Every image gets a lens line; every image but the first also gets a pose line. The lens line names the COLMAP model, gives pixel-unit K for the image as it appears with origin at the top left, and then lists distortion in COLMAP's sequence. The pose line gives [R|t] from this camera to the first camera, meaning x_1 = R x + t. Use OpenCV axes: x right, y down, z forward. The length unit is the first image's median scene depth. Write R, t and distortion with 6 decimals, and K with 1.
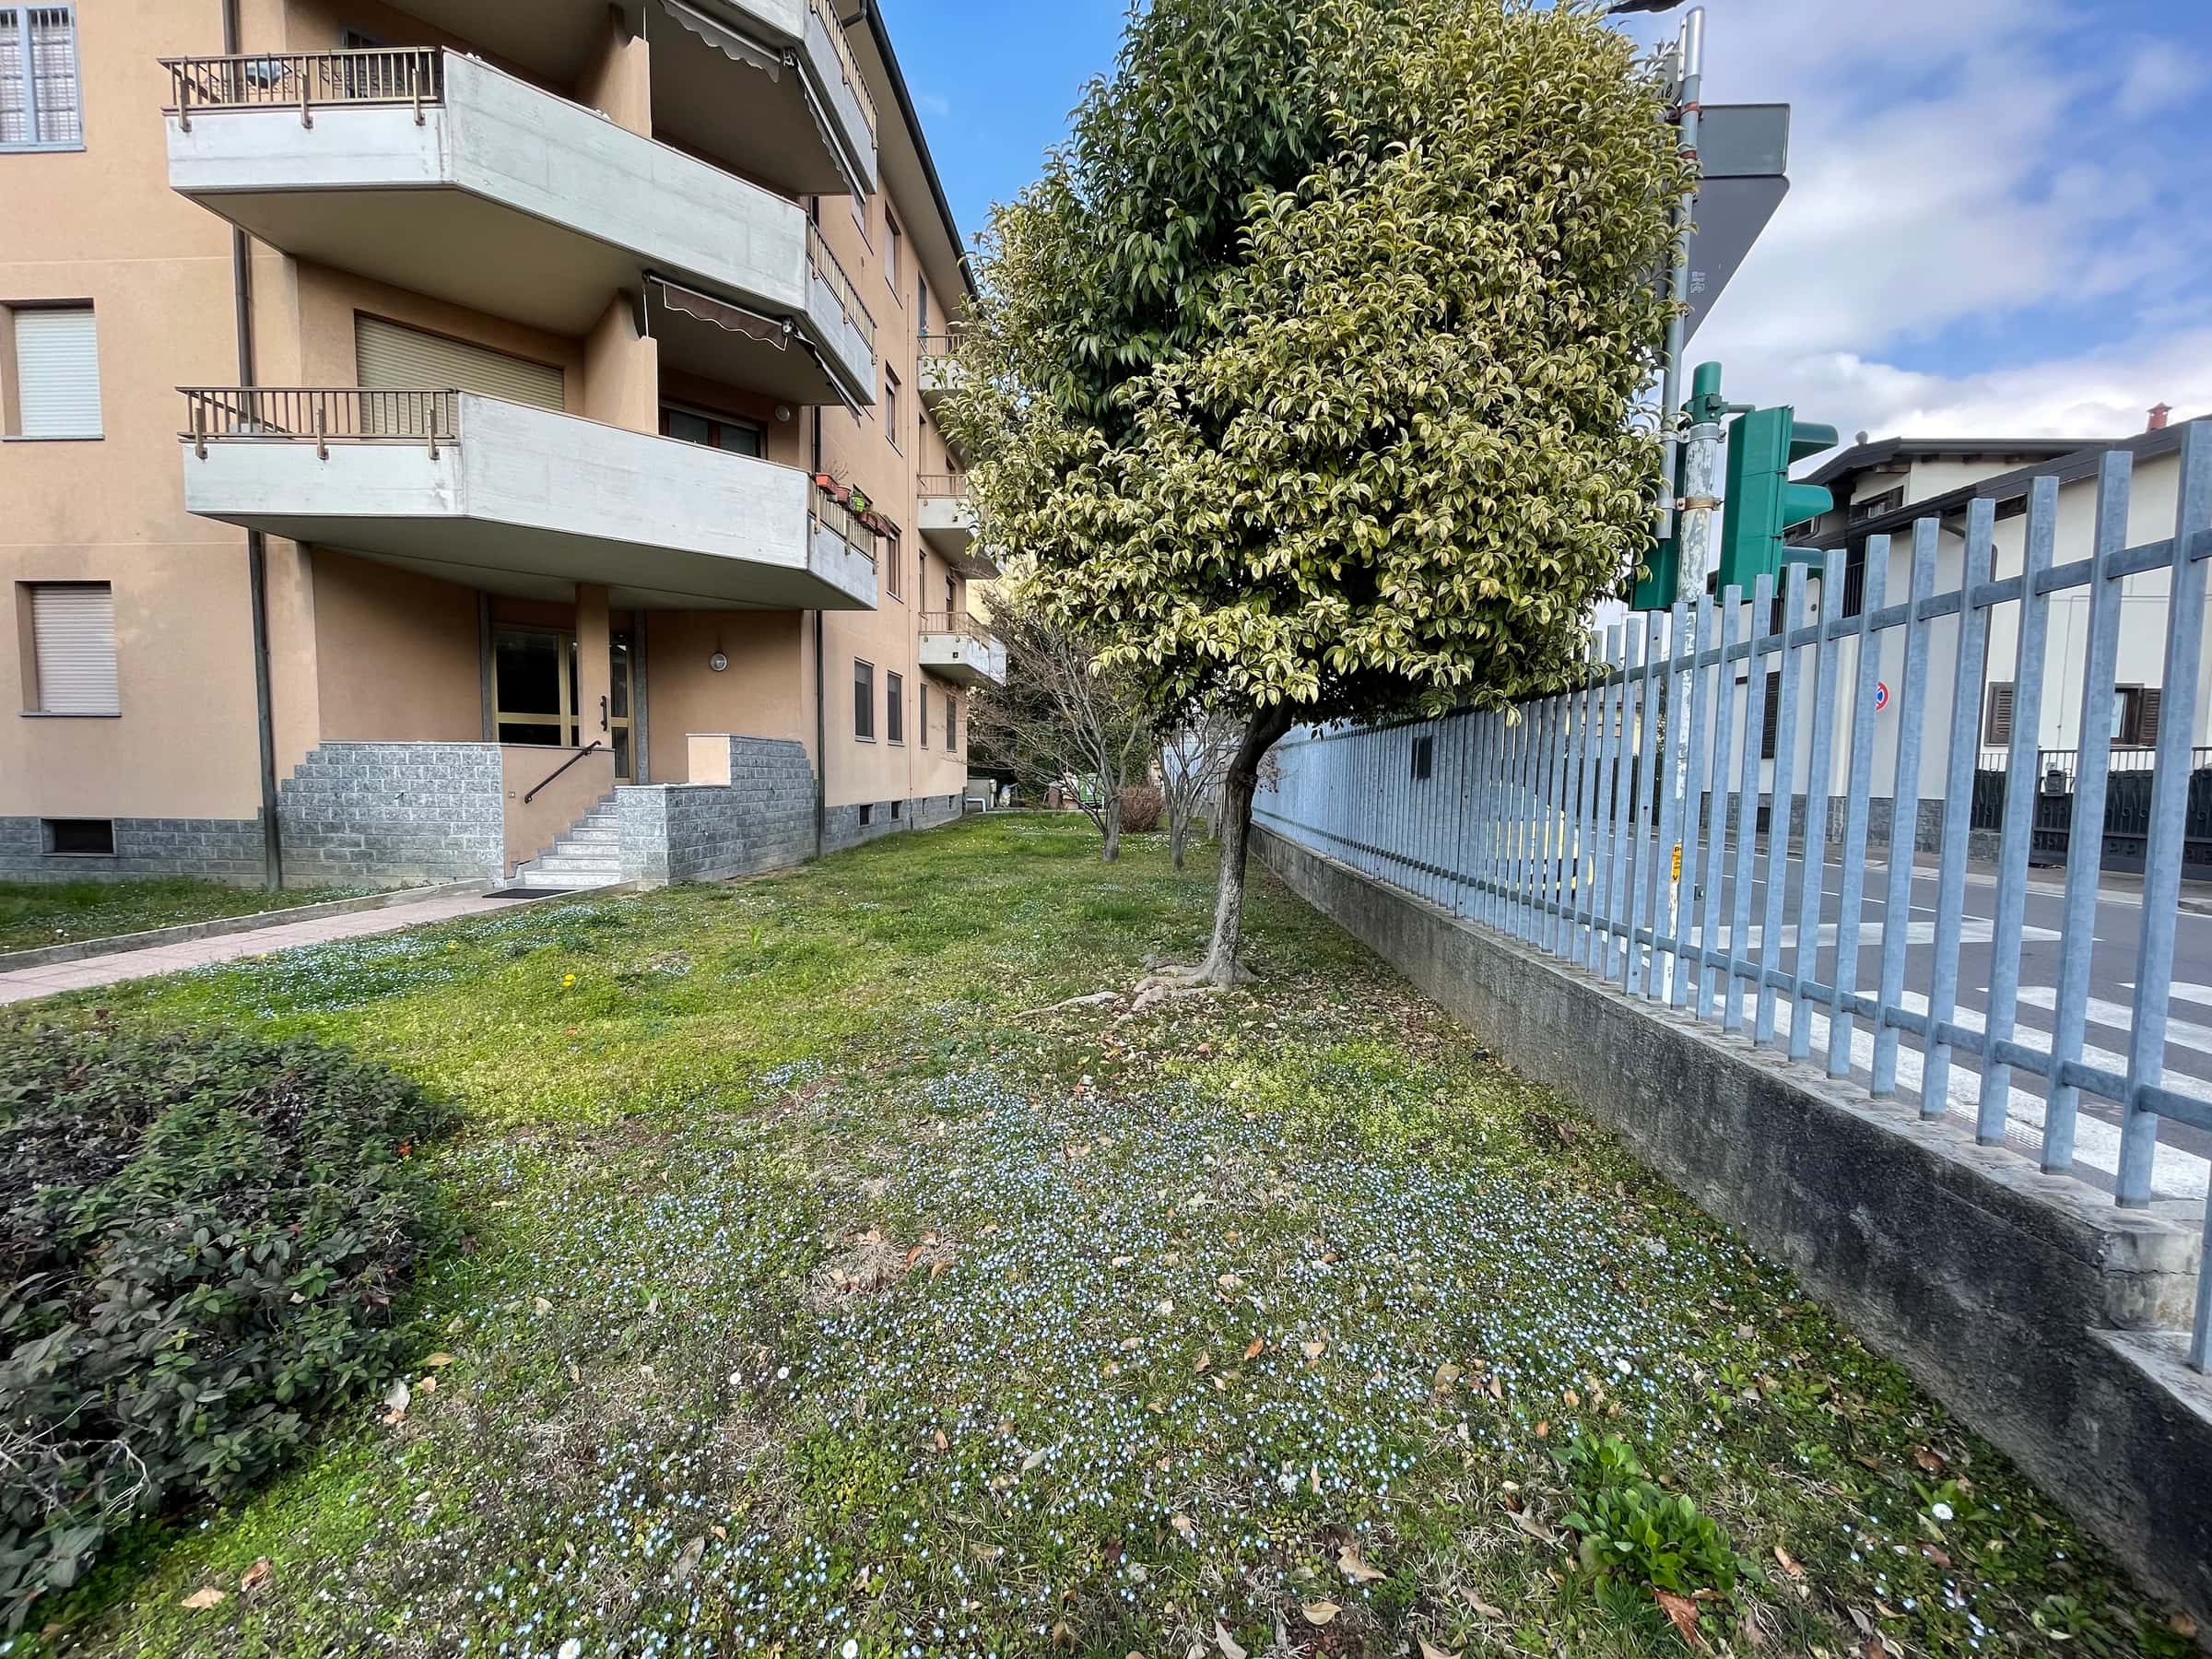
lens RADIAL K [[893.0, 0, 1074.7], [0, 893.0, 821.3], [0, 0, 1]] dist [0.016793, -0.000355]
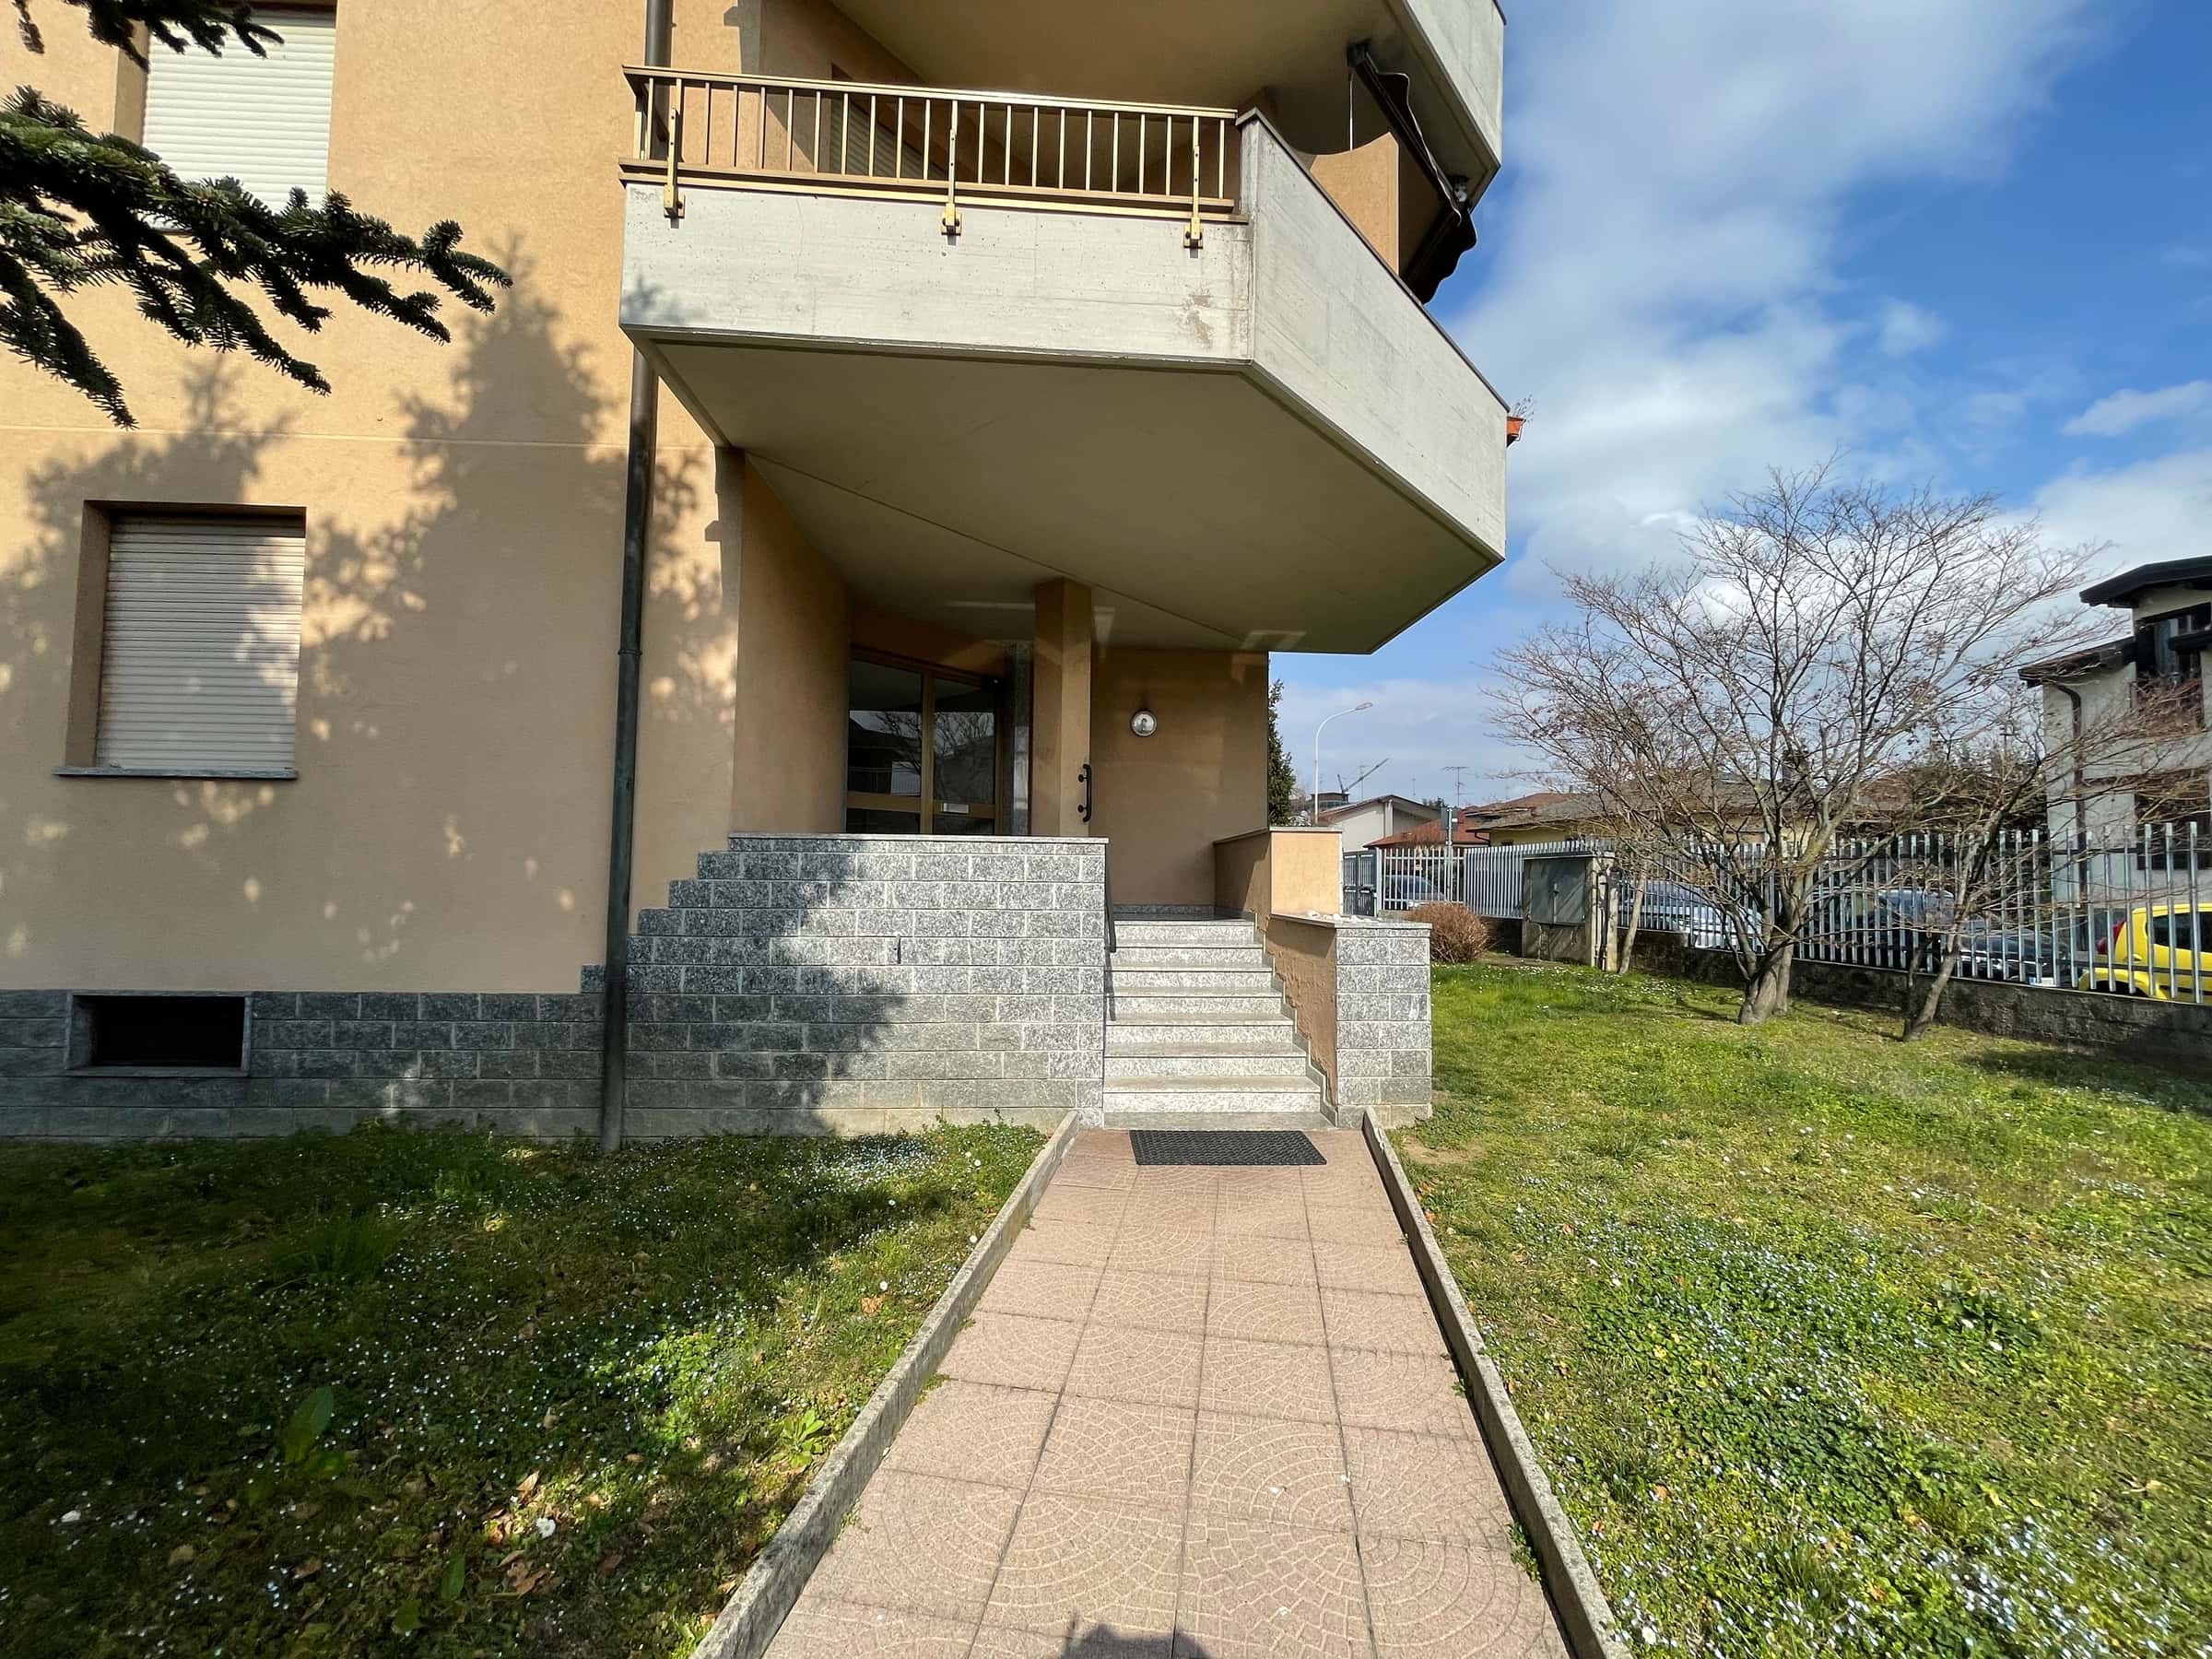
lens RADIAL K [[881.7, 0, 1106.0], [0, 881.7, 829.5], [0, 0, 1]] dist [0.001167, -0.000087]
pose [[0.991708, 0.011709, 0.127977, -0.691266], [0.002585, 0.993822, -0.110956, -0.036066], [-0.128486, 0.110367, 0.985551, 0.493921]]
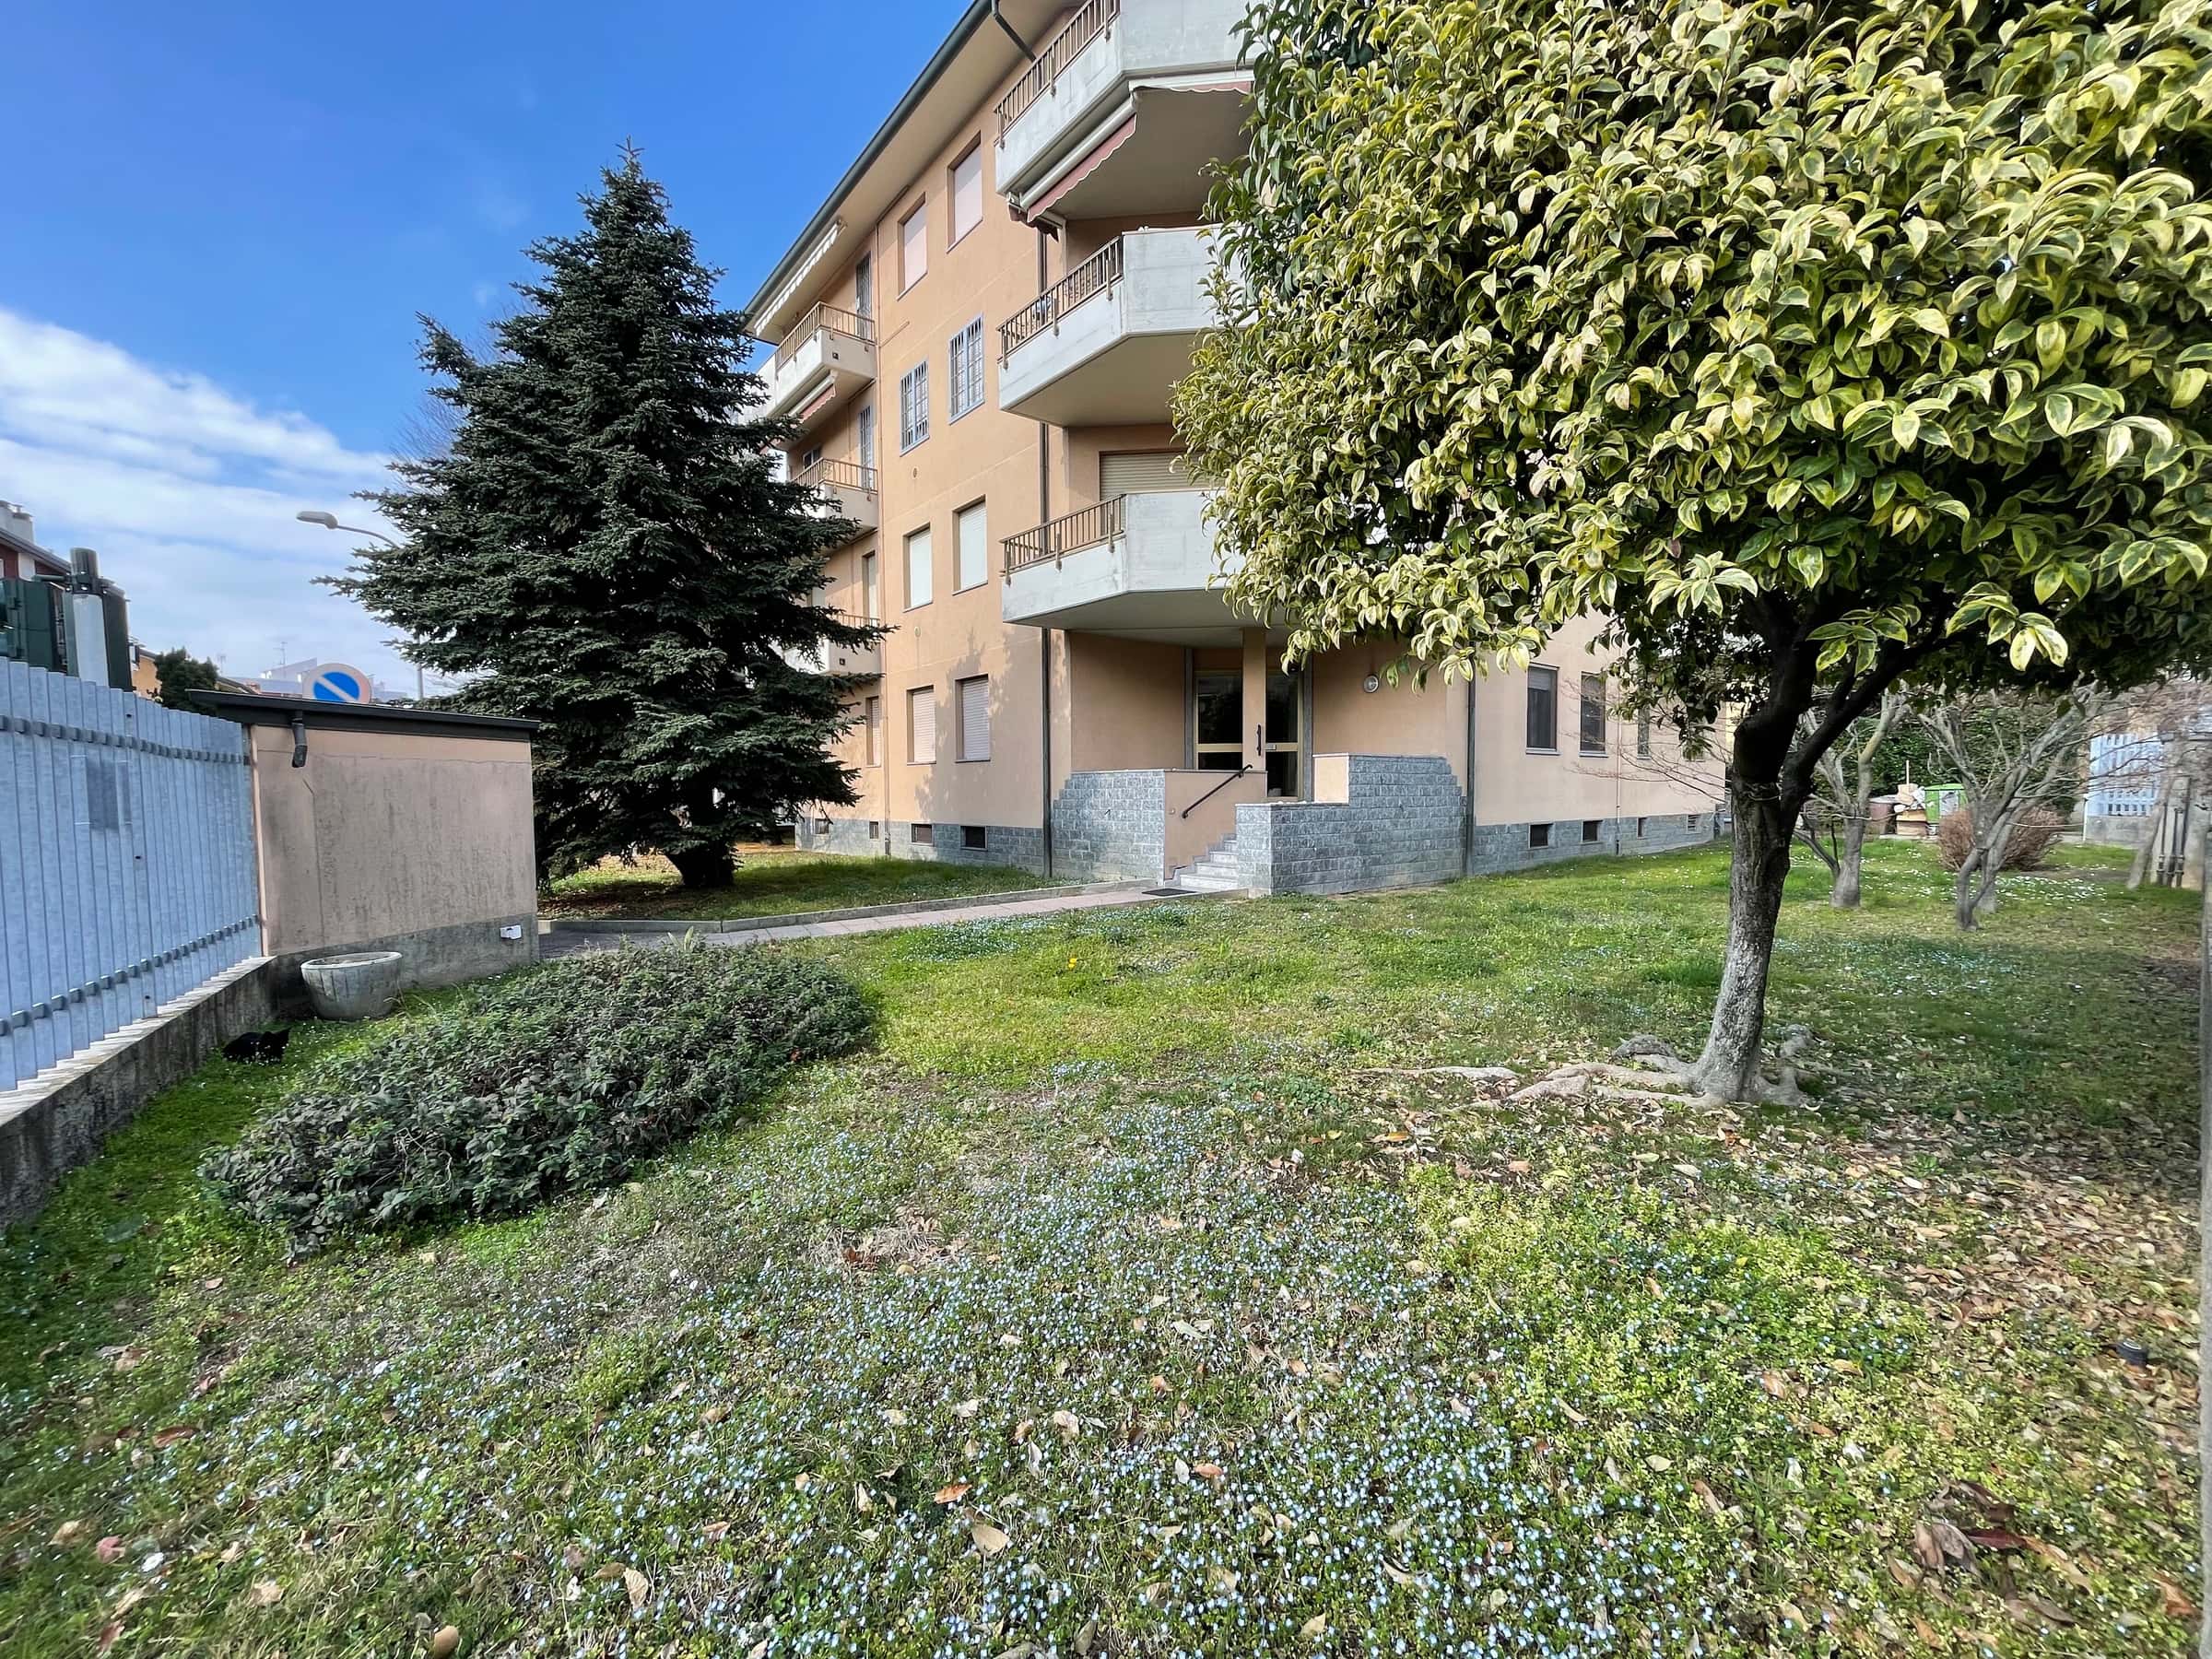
lens RADIAL K [[881.7, 0, 1106.0], [0, 881.7, 829.5], [0, 0, 1]] dist [0.001167, -0.000087]
pose [[0.686555, 0.018494, -0.726842, 0.180856], [-0.026630, 0.999645, 0.000281, -0.002968], [0.726590, 0.019163, 0.686804, 0.116461]]
